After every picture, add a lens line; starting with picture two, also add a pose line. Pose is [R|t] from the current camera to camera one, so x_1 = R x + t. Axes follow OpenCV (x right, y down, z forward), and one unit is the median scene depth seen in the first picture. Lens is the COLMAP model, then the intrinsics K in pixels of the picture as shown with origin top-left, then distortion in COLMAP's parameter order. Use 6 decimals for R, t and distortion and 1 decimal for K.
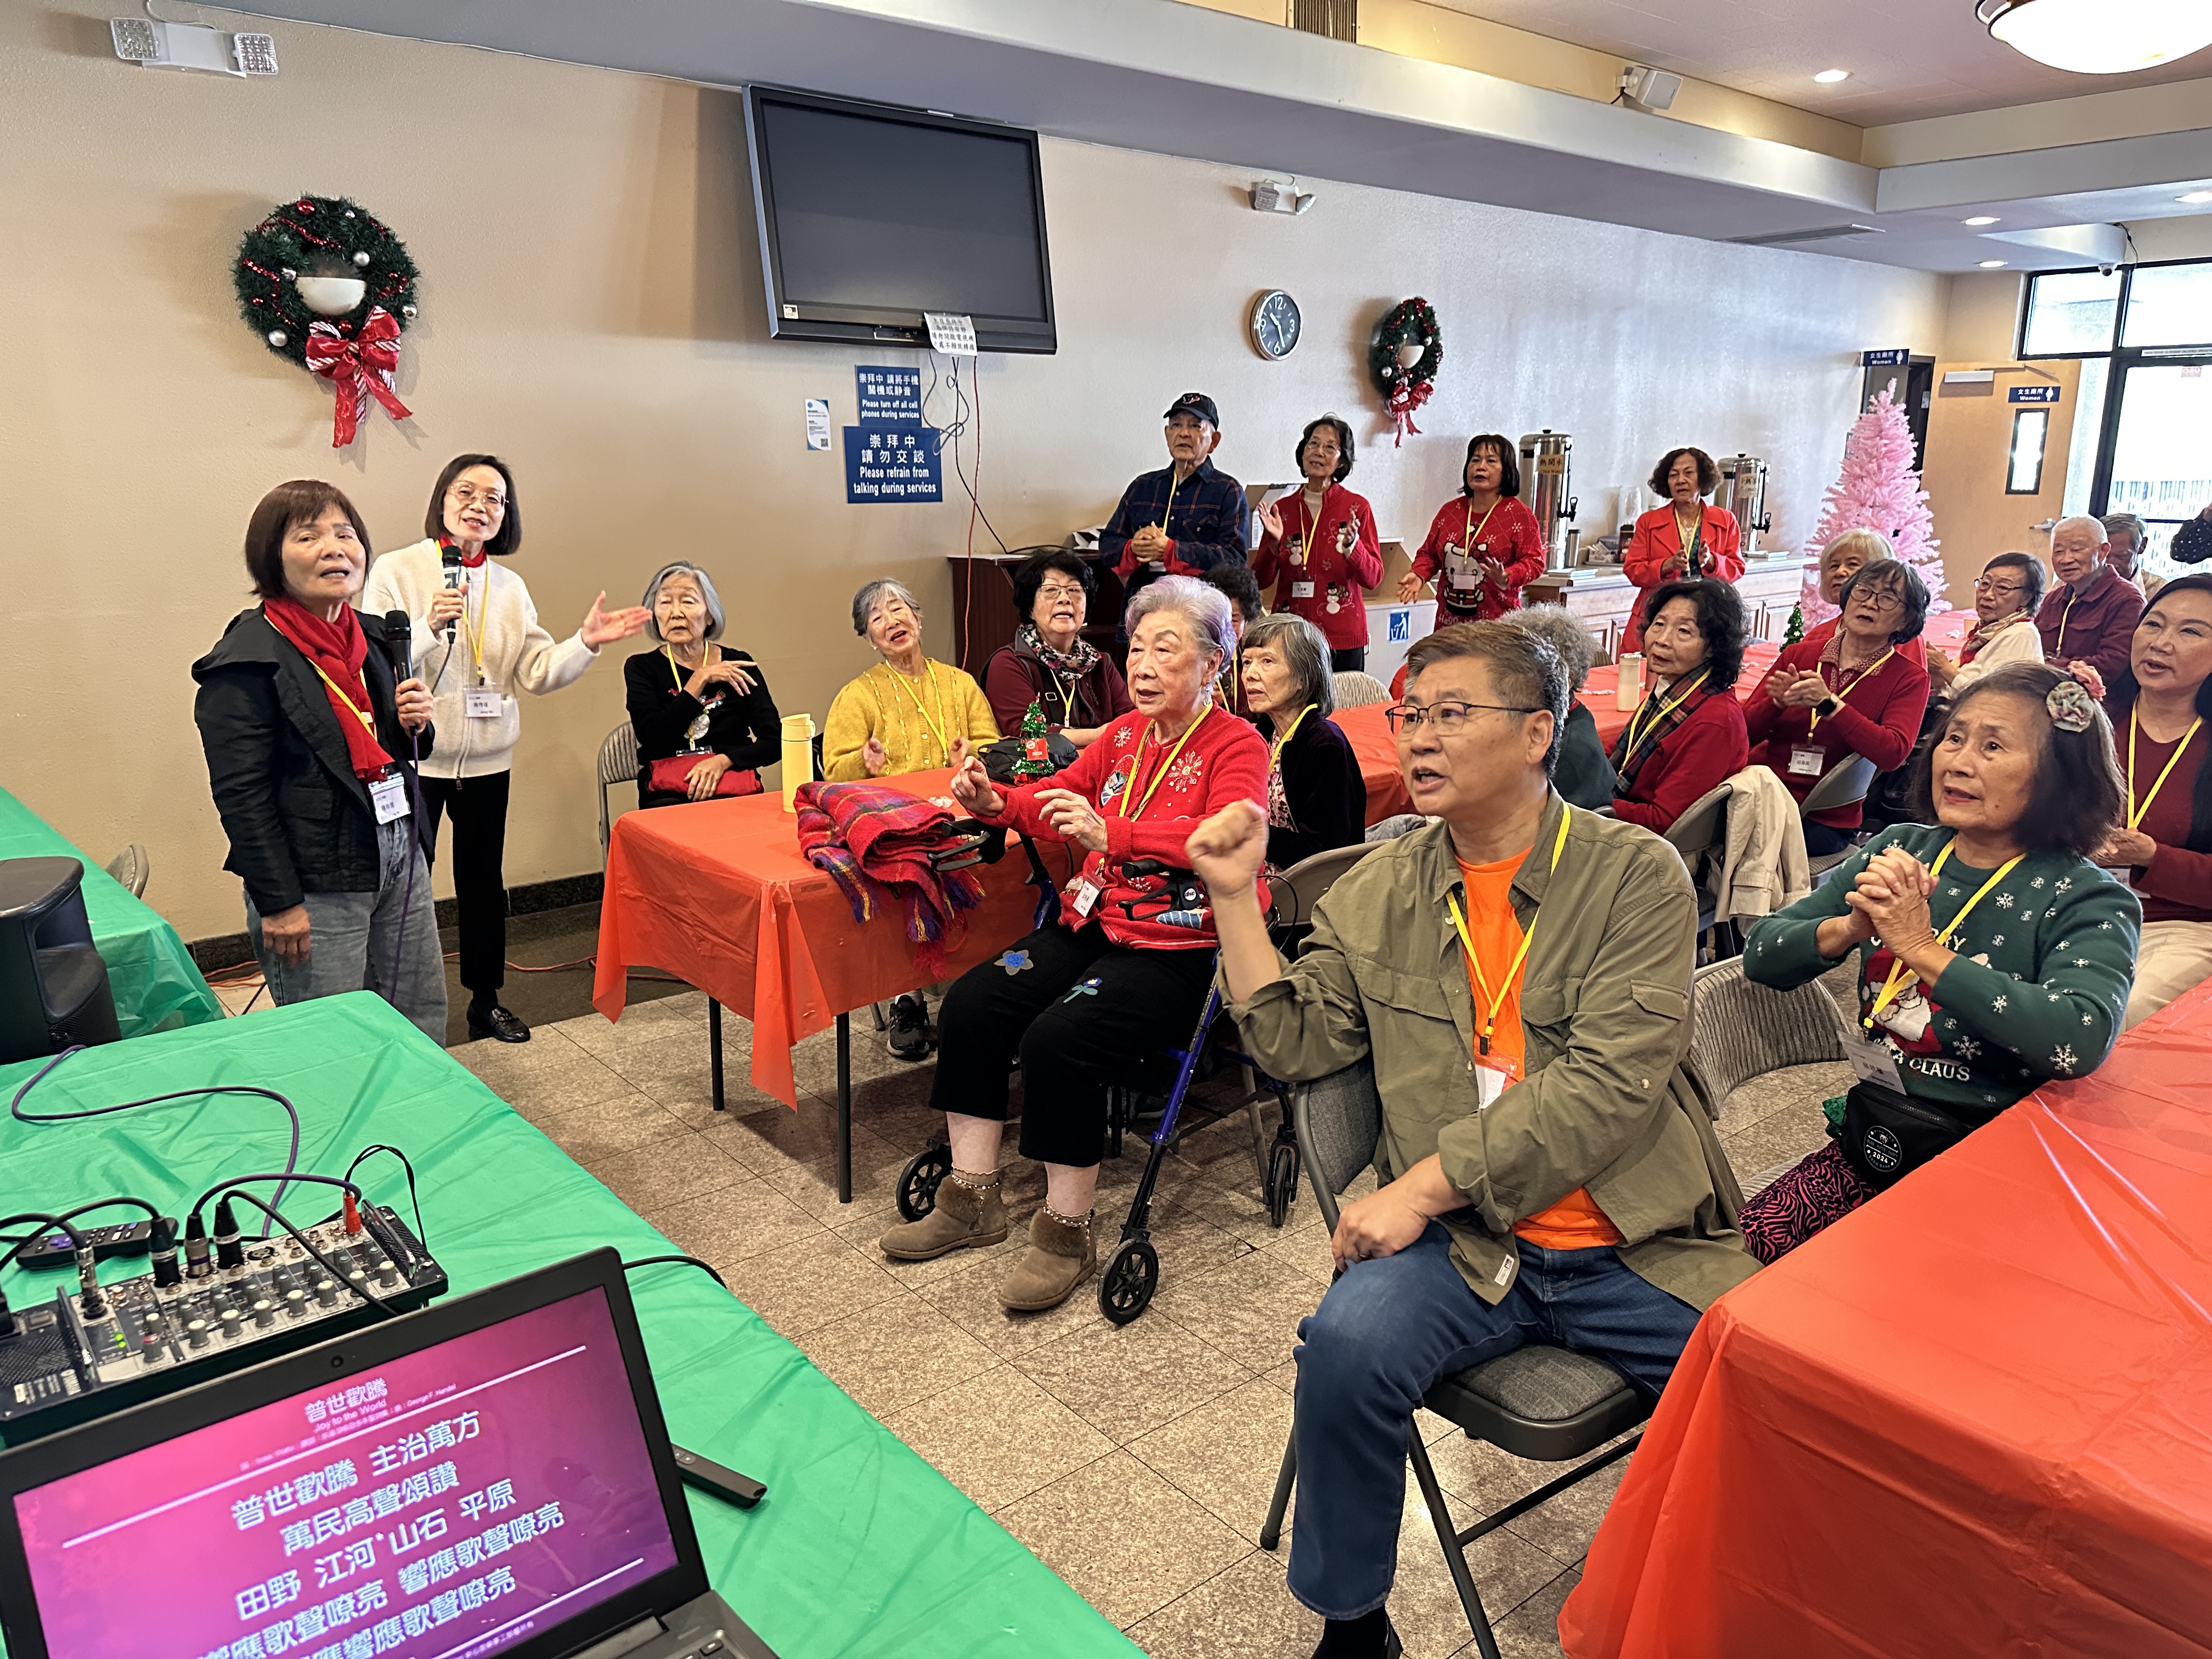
lens RADIAL K [[1584.3, 0, 1105.1], [0, 1584.3, 836.8], [0, 0, 1]] dist [0.044457, -0.049908]
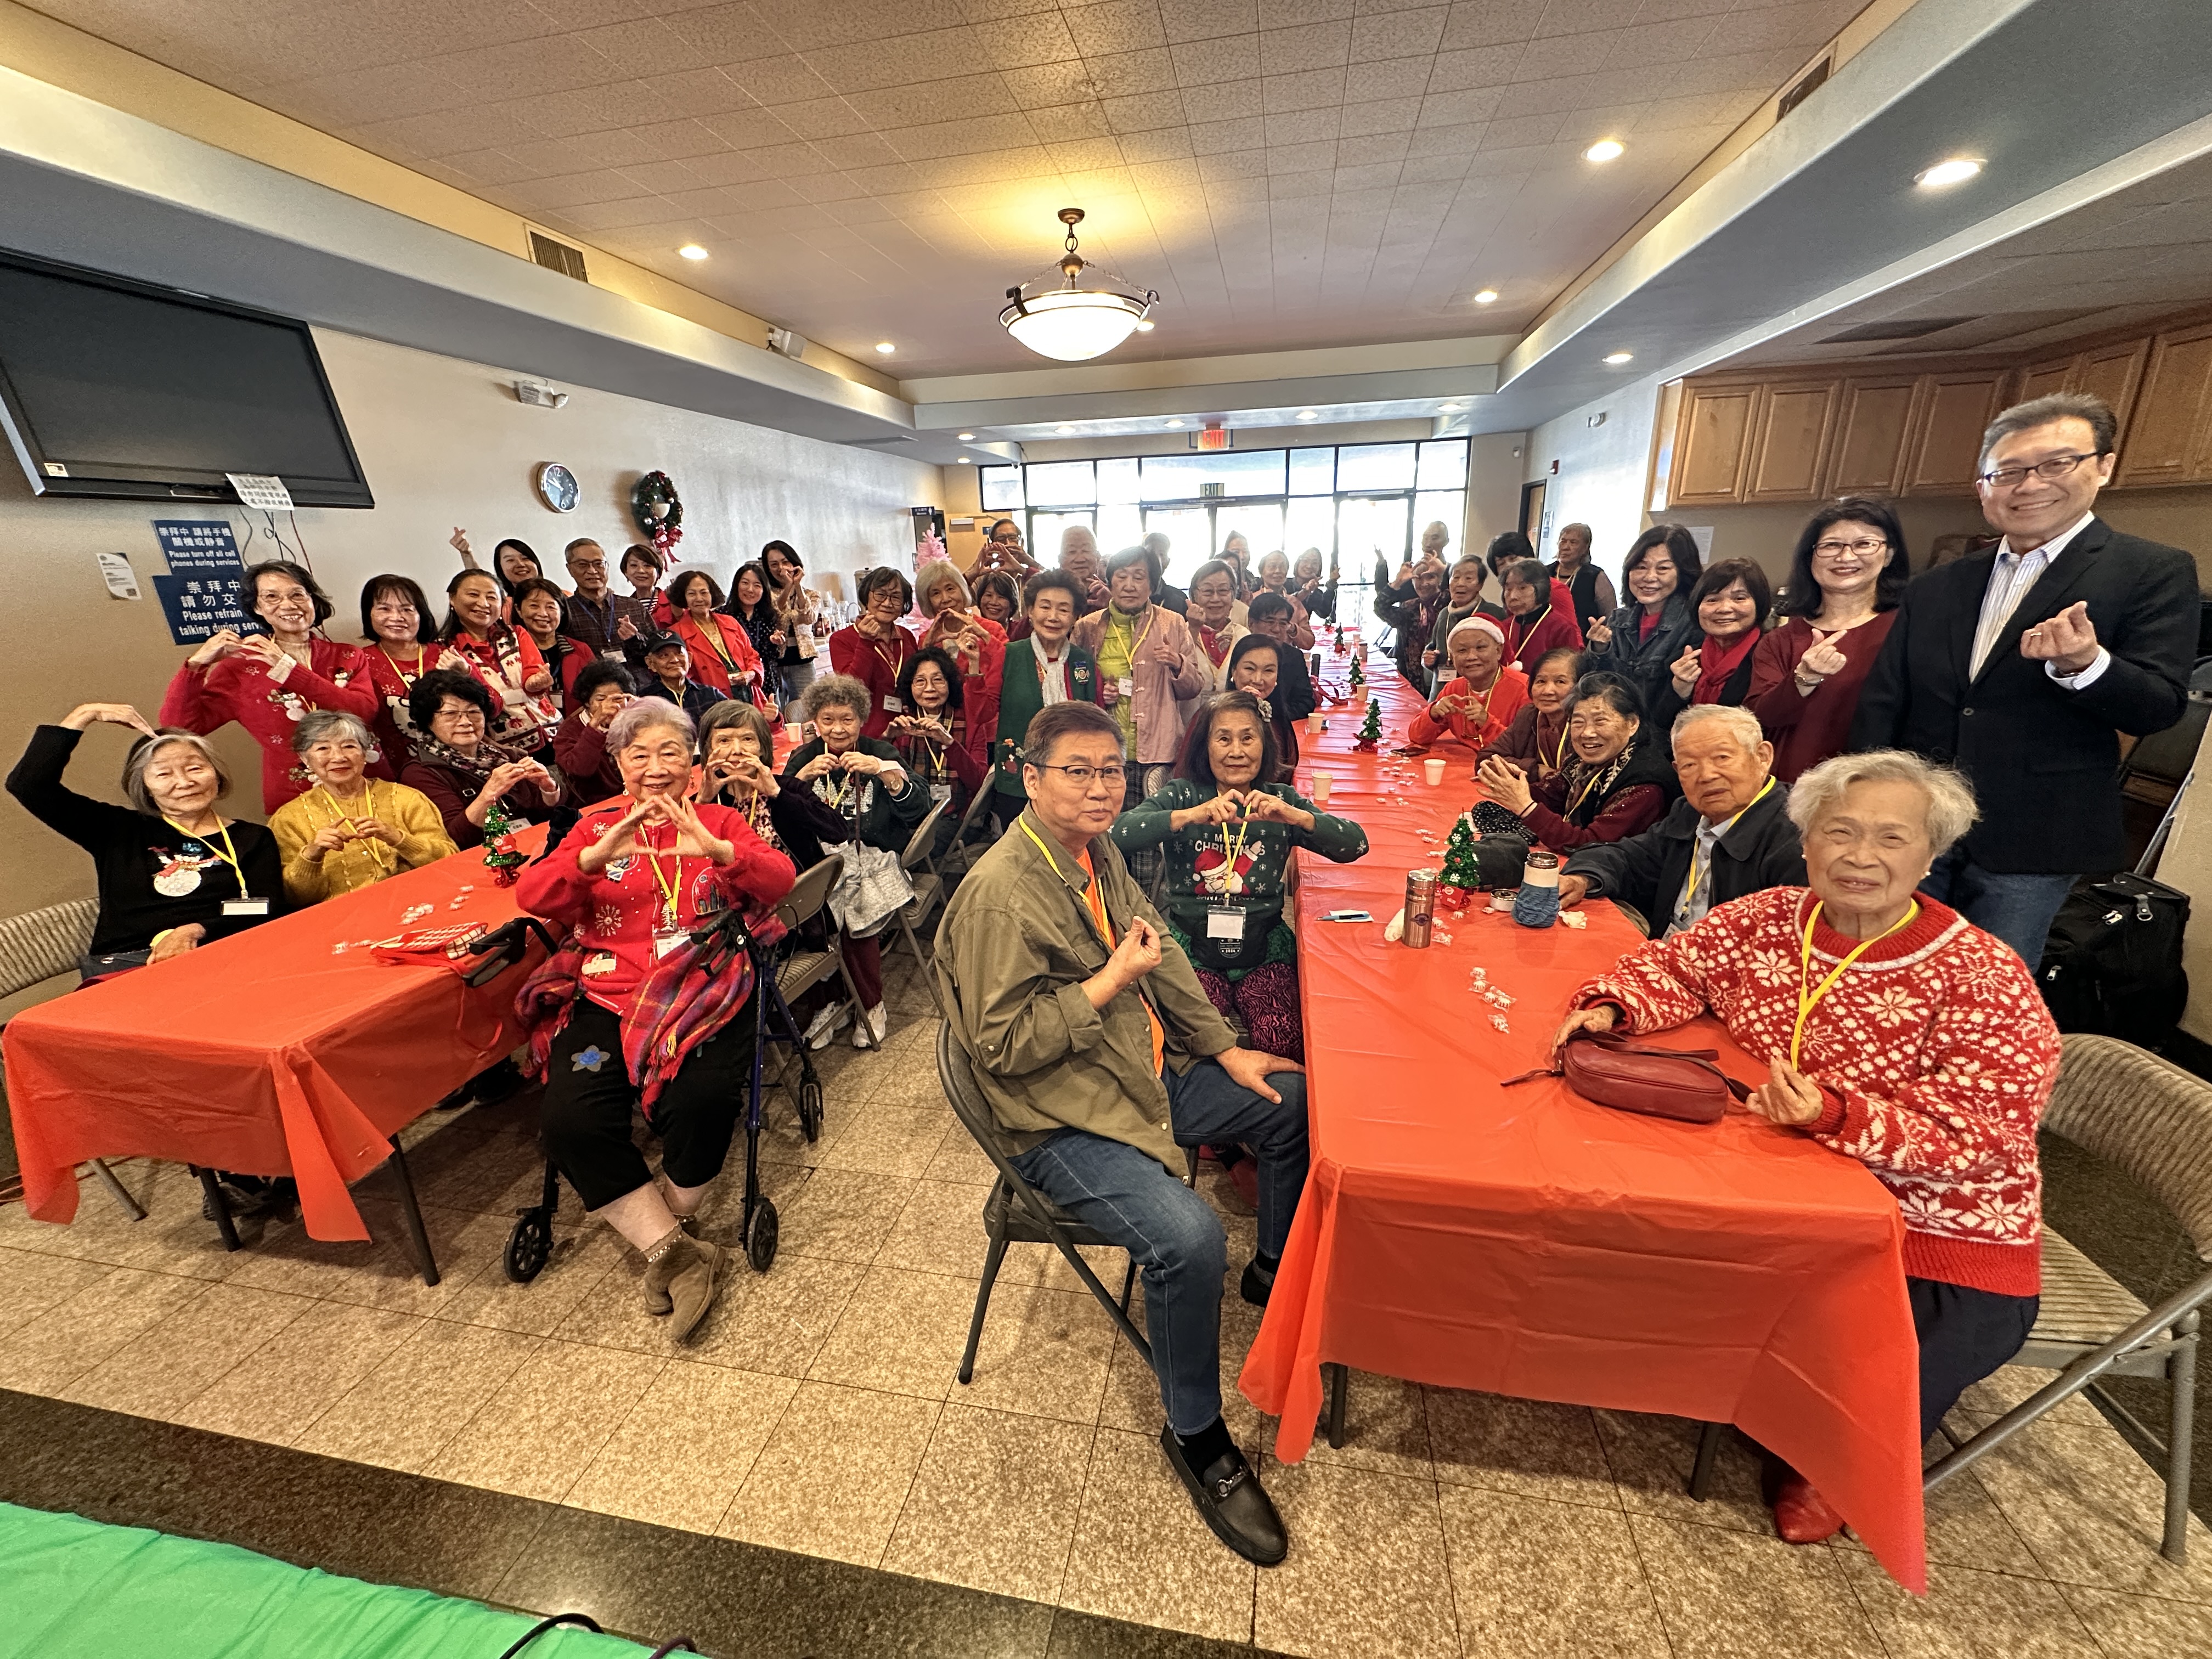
lens RADIAL K [[900.2, 0, 1100.4], [0, 900.2, 816.5], [0, 0, 1]] dist [0.002462, -0.001738]
pose [[0.778499, -0.207523, 0.592345, -0.056467], [0.188471, 0.977497, 0.094756, -0.030336], [-0.598680, 0.037873, 0.800093, 0.113226]]
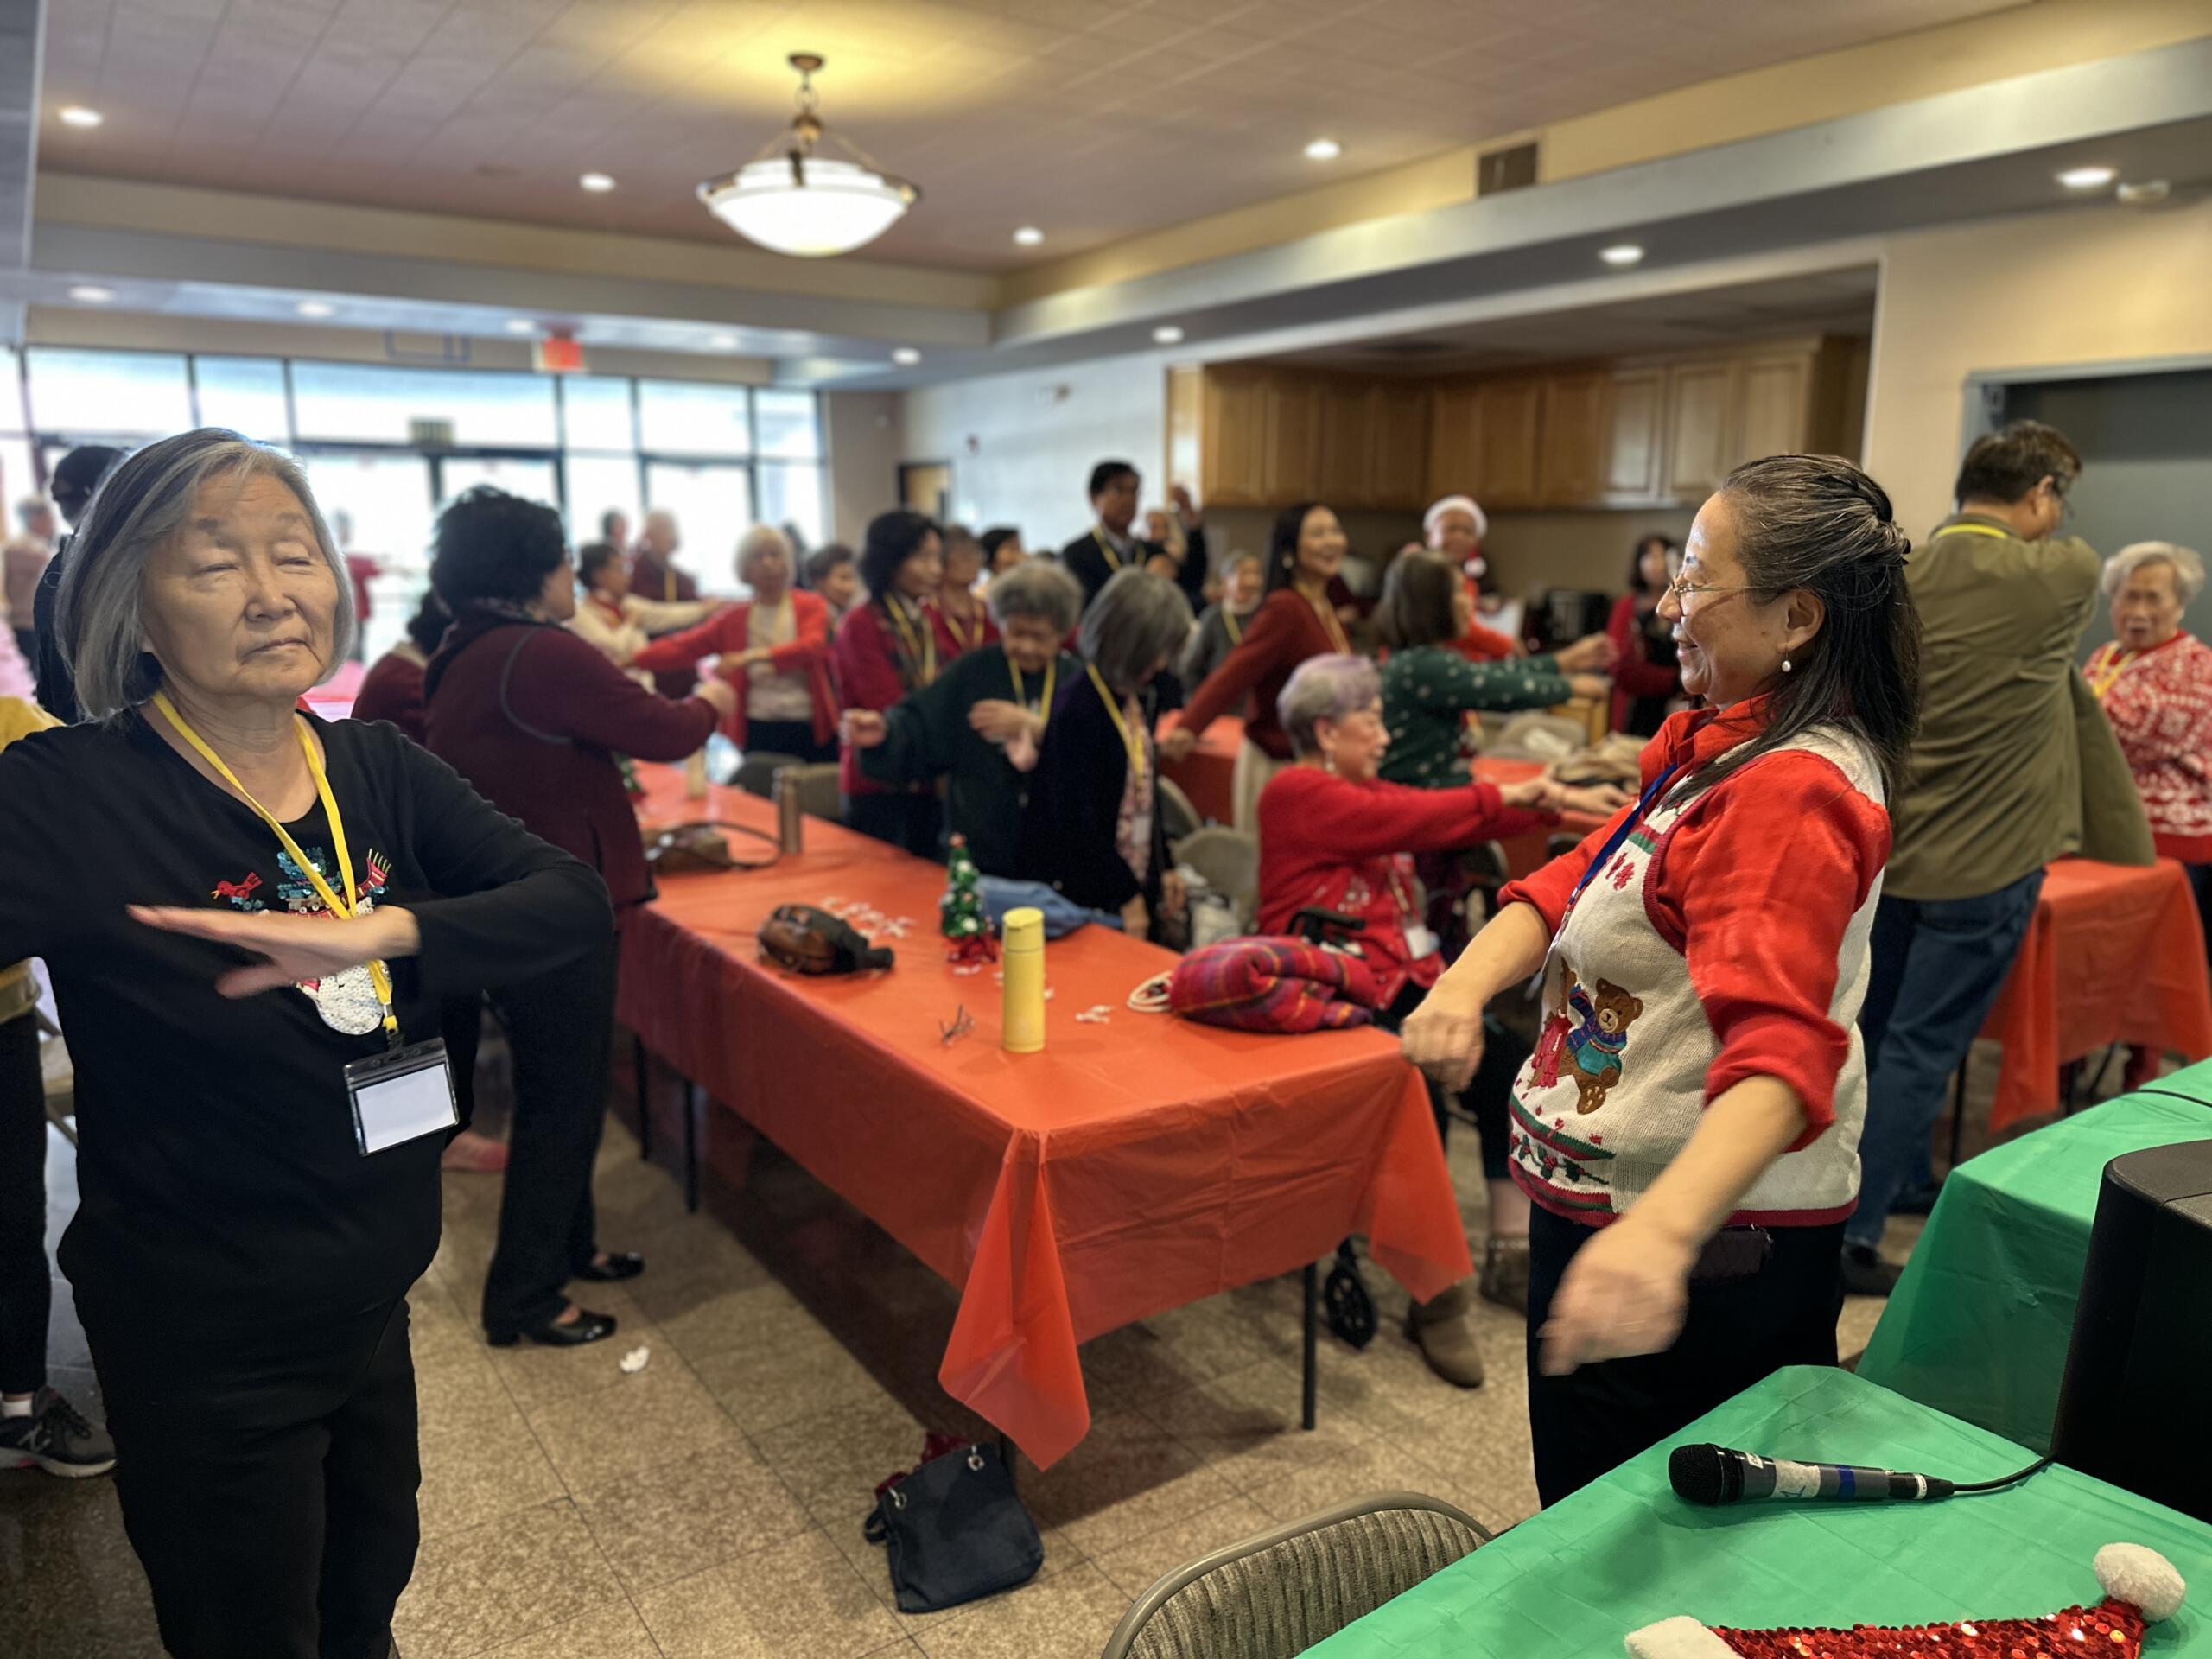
lens RADIAL K [[1584.3, 0, 1107.4], [0, 1584.3, 830.0], [0, 0, 1]] dist [0.044457, -0.049908]
pose [[0.101393, -0.186118, 0.977282, -0.478463], [0.238132, 0.958328, 0.157802, -0.119653], [-0.965926, 0.216722, 0.141488, 0.476823]]
